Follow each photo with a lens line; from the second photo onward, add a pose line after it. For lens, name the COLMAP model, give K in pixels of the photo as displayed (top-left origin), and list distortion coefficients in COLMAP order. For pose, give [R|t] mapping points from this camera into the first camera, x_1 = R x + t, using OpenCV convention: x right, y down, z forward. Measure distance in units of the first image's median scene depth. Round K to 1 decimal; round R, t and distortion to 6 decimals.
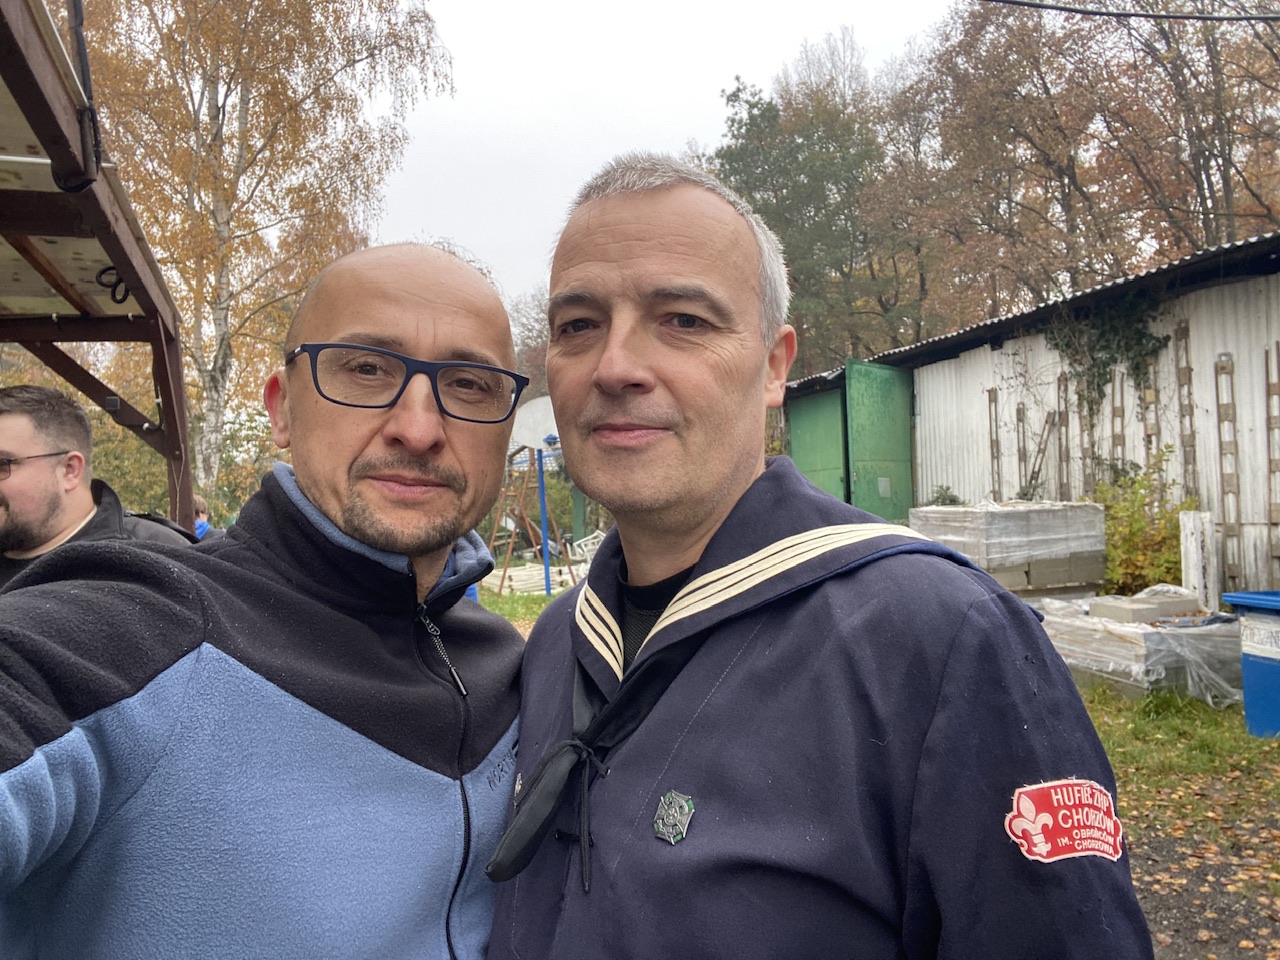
lens RADIAL K [[861.2, 0, 637.8], [0, 861.2, 486.8], [0, 0, 1]] dist [0.031584, -0.037762]
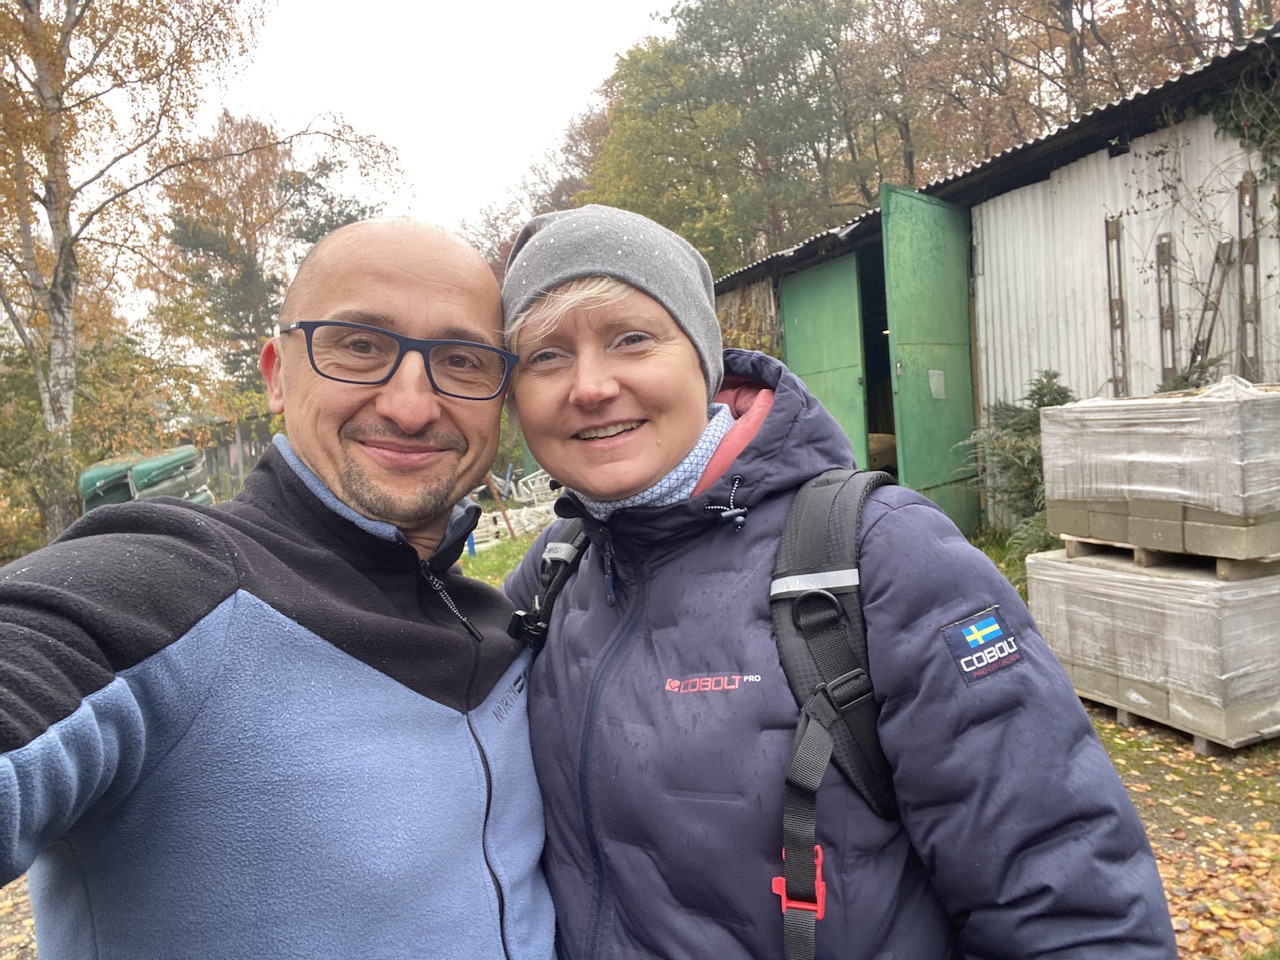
lens RADIAL K [[861.2, 0, 637.8], [0, 861.2, 486.8], [0, 0, 1]] dist [0.031584, -0.037762]
pose [[0.998437, -0.048231, 0.028231, 0.035527], [0.045722, 0.995447, 0.083634, 0.015461], [-0.032136, -0.082212, 0.996097, 0.383005]]
